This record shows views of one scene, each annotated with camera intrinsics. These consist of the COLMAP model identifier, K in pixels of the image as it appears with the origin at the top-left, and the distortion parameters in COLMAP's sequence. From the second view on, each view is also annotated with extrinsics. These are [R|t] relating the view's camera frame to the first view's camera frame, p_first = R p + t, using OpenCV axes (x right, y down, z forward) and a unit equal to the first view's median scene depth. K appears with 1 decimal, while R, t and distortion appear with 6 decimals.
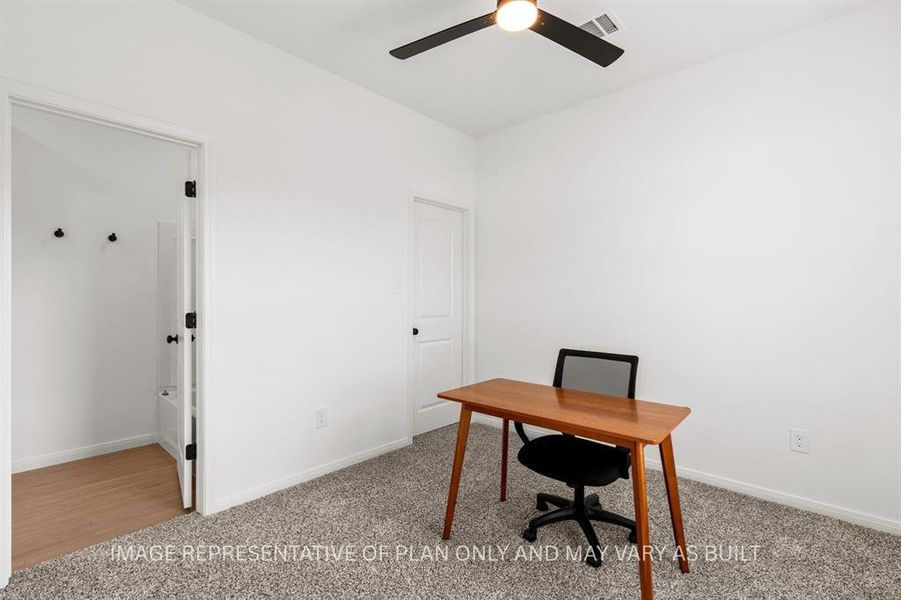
lens RADIAL K [[410.3, 0, 452.9], [0, 410.3, 299.7], [0, 0, 1]] dist [-0.000578, 0.000037]
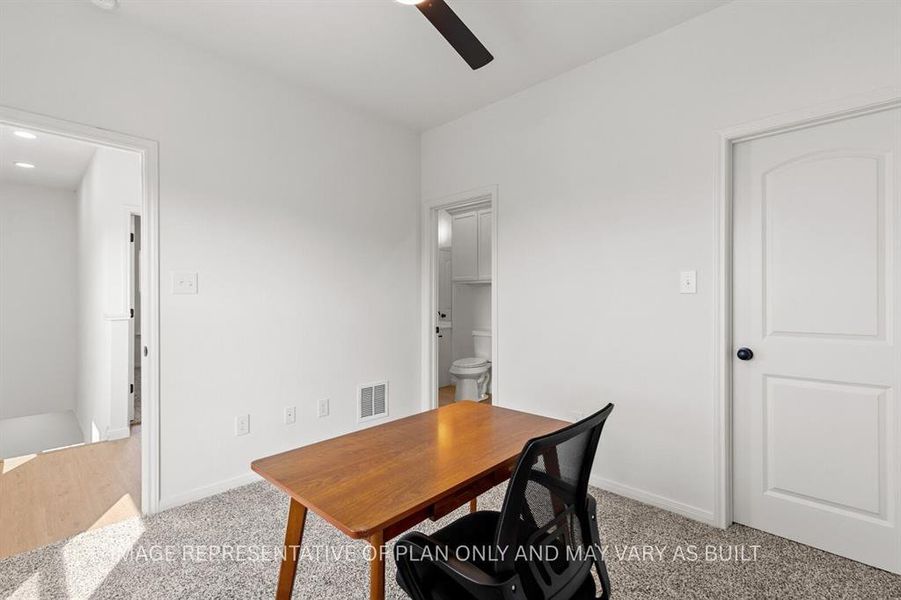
lens RADIAL K [[410.3, 0, 452.9], [0, 410.3, 299.7], [0, 0, 1]] dist [-0.000578, 0.000037]
pose [[-0.024029, -0.003021, -0.999707, 0.533378], [-0.008160, 0.999963, -0.002826, 0.000320], [0.999678, 0.008090, -0.024053, 0.574253]]
